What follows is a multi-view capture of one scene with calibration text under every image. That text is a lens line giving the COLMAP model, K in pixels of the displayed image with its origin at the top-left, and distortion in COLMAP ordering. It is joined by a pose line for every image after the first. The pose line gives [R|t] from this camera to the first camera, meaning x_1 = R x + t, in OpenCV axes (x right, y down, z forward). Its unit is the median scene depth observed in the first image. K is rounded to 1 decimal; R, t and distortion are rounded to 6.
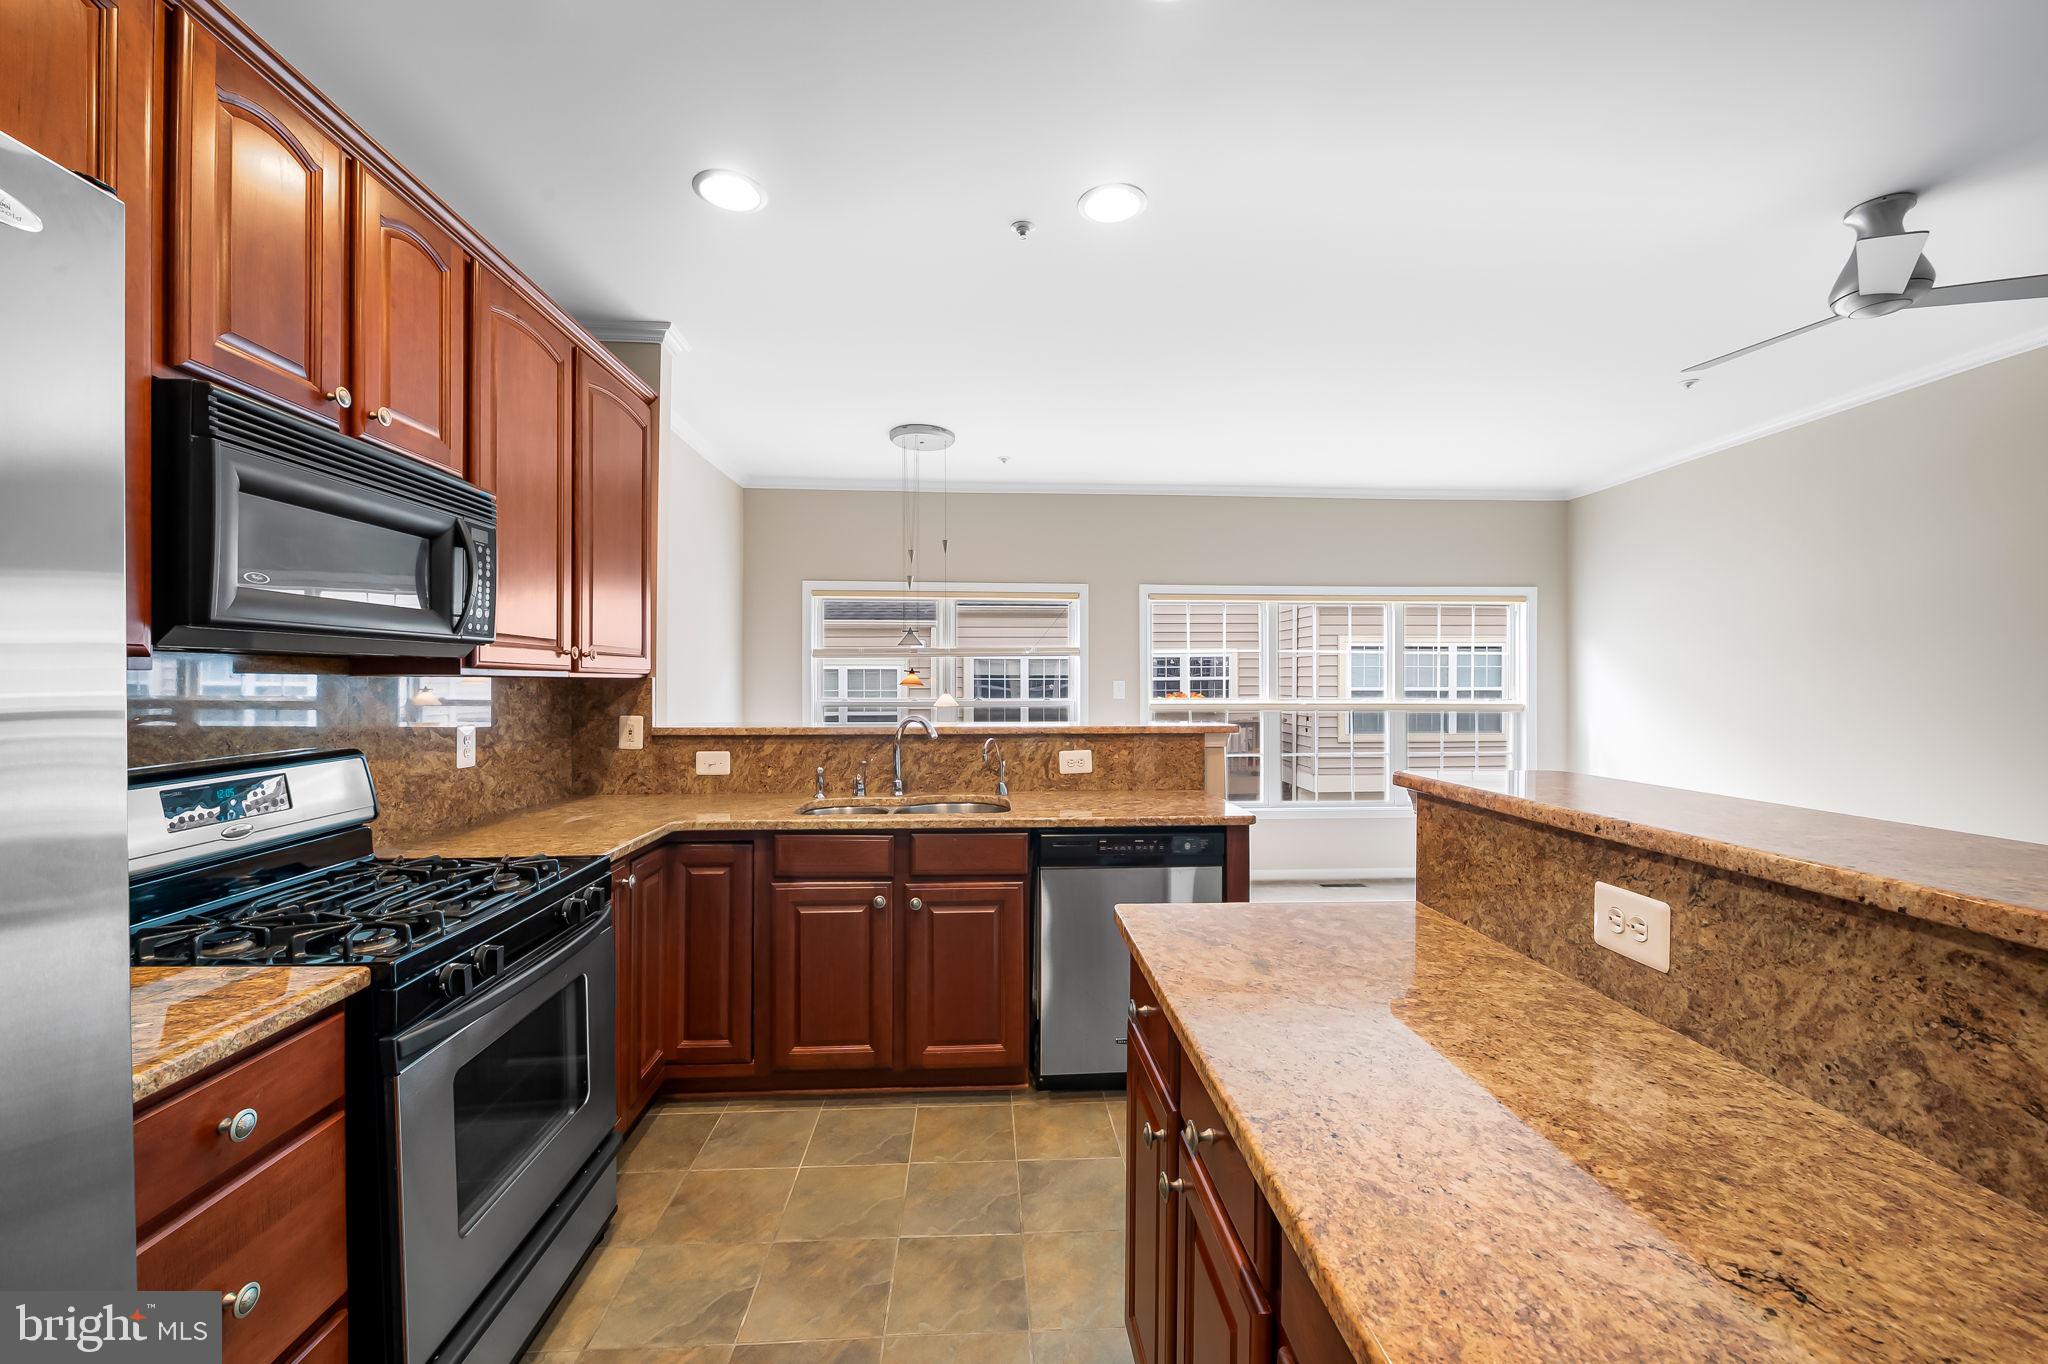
lens RADIAL K [[814.2, 0, 1025.8], [0, 814.2, 683.4], [0, 0, 1]] dist [-0.005431, -0.000592]
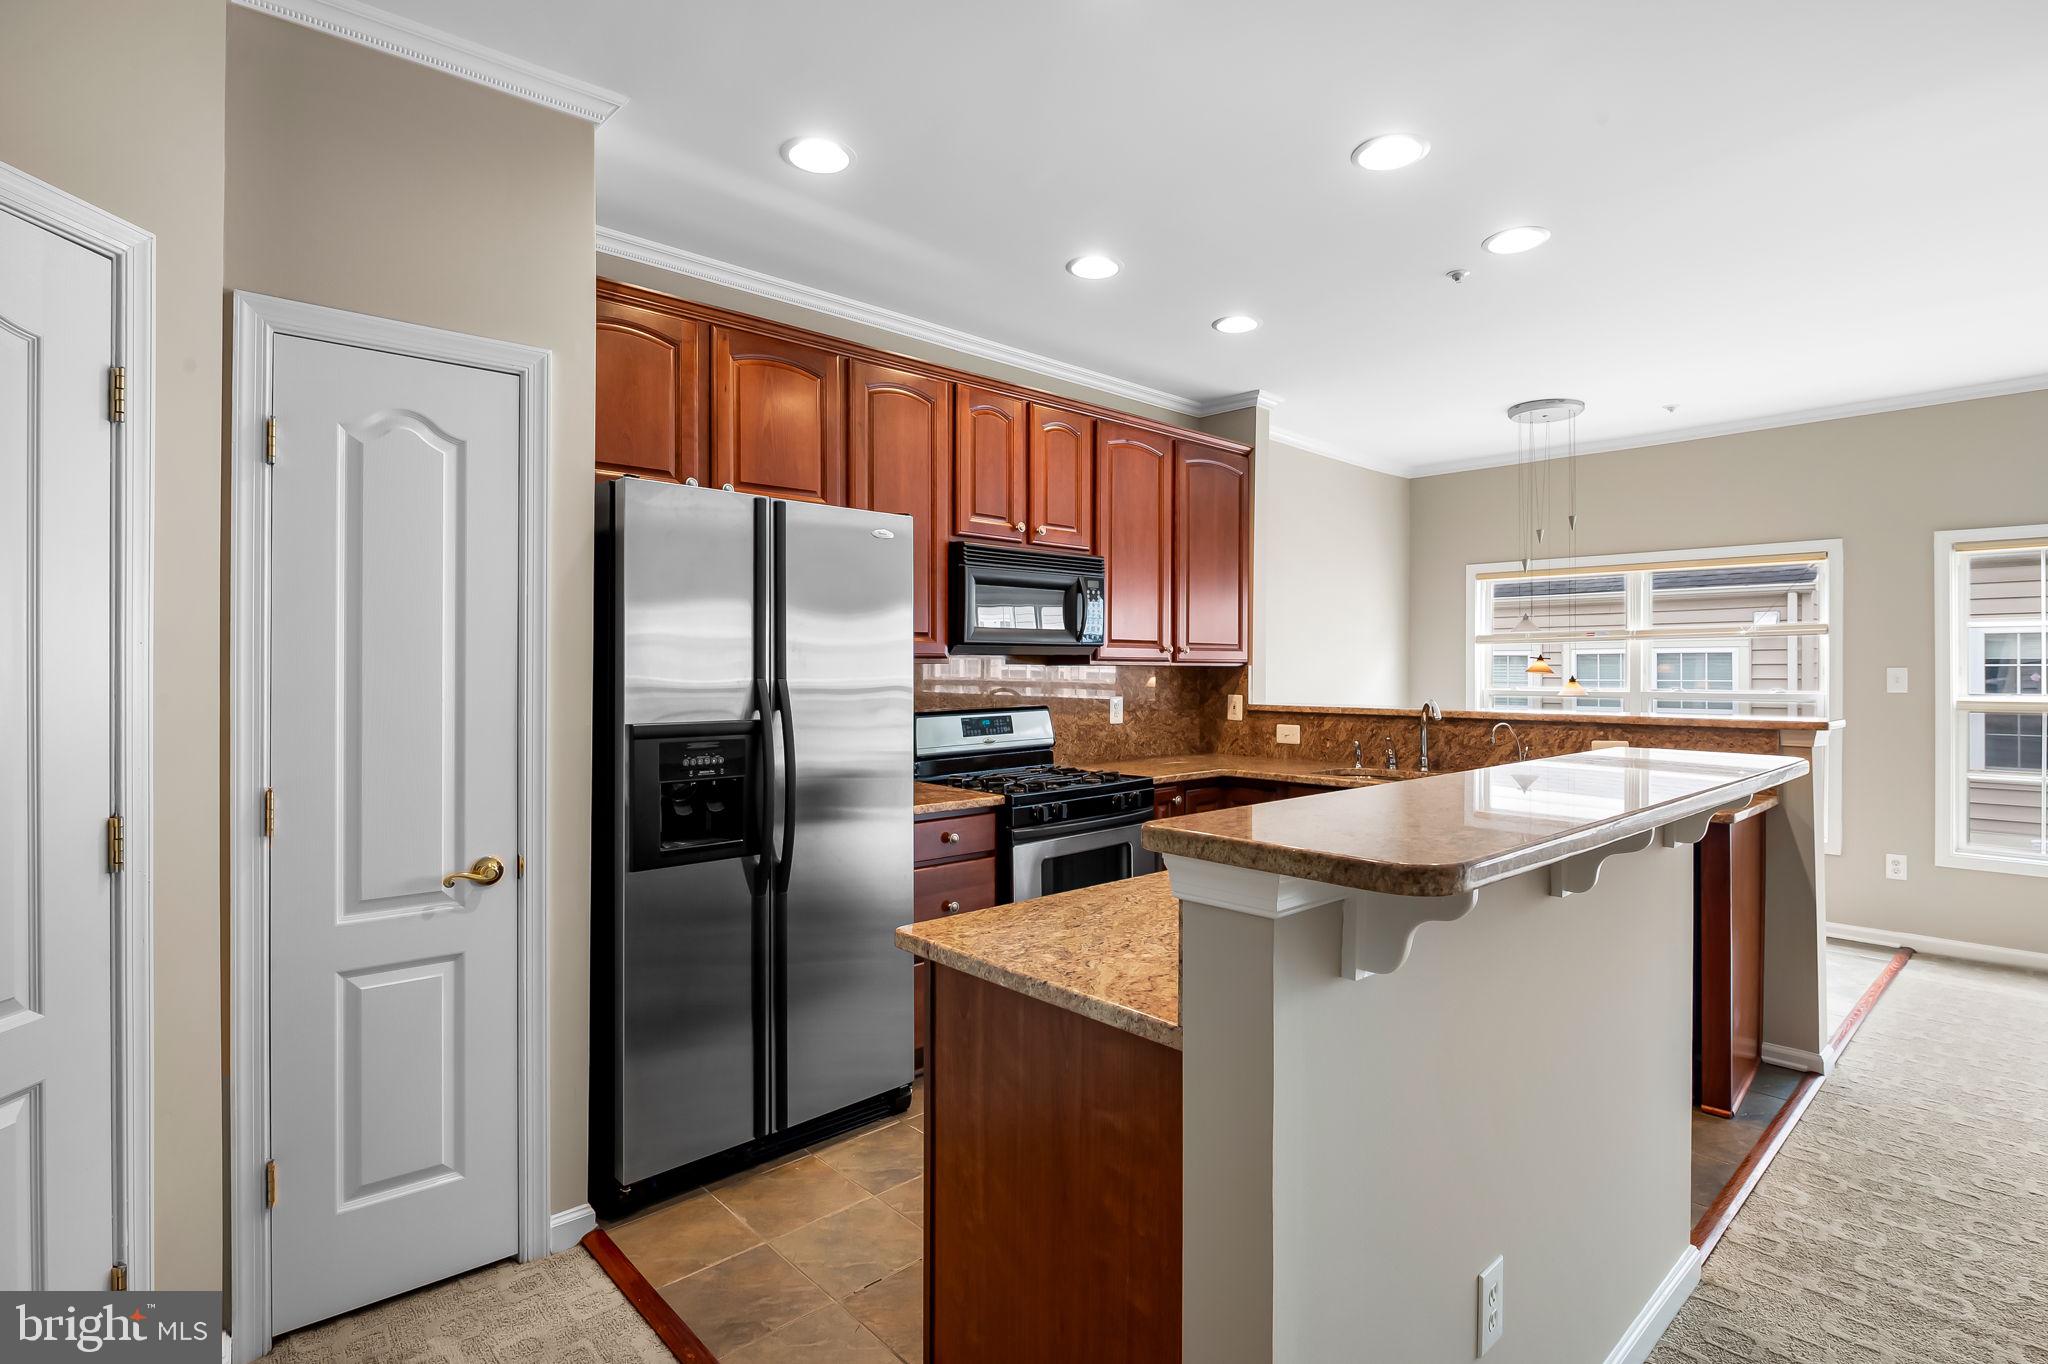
lens RADIAL K [[994.0, 0, 1028.4], [0, 994.0, 670.8], [0, 0, 1]] dist [-0.004806, -0.000751]
pose [[0.635184, 0.001501, -0.772360, 0.654075], [-0.001933, 0.999998, 0.000354, 0.001135], [0.772359, 0.001268, 0.635185, -0.336488]]
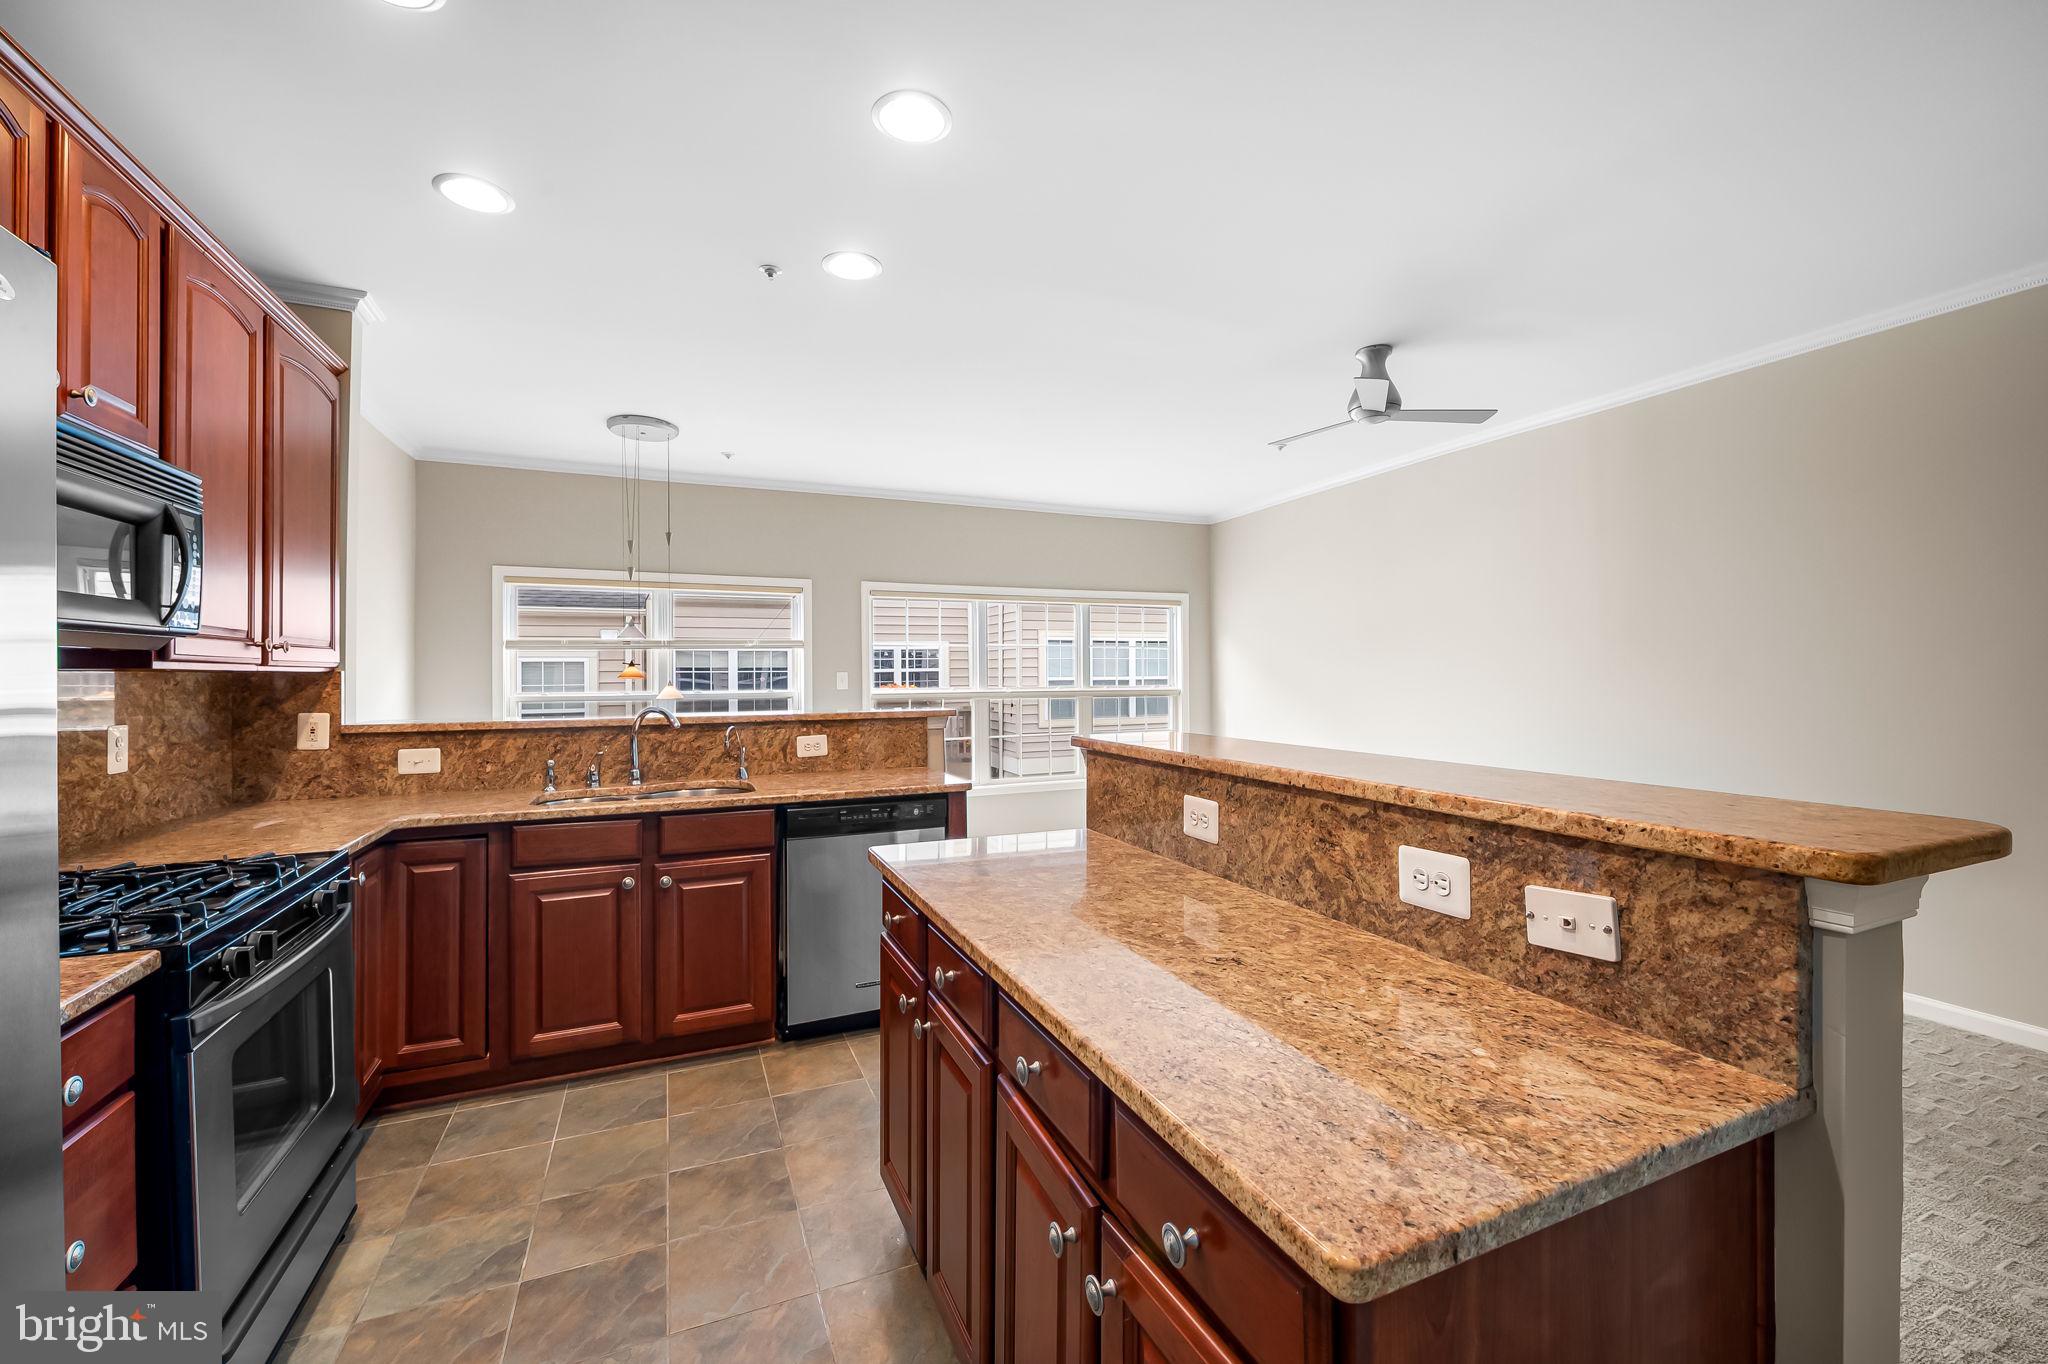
lens RADIAL K [[825.9, 0, 1031.3], [0, 825.9, 667.7], [0, 0, 1]] dist [-0.001406, -0.003562]
pose [[0.936913, -0.003940, 0.349542, -0.062464], [0.007245, 0.999941, -0.008148, 0.002593], [-0.349489, 0.010166, 0.936885, -0.181307]]
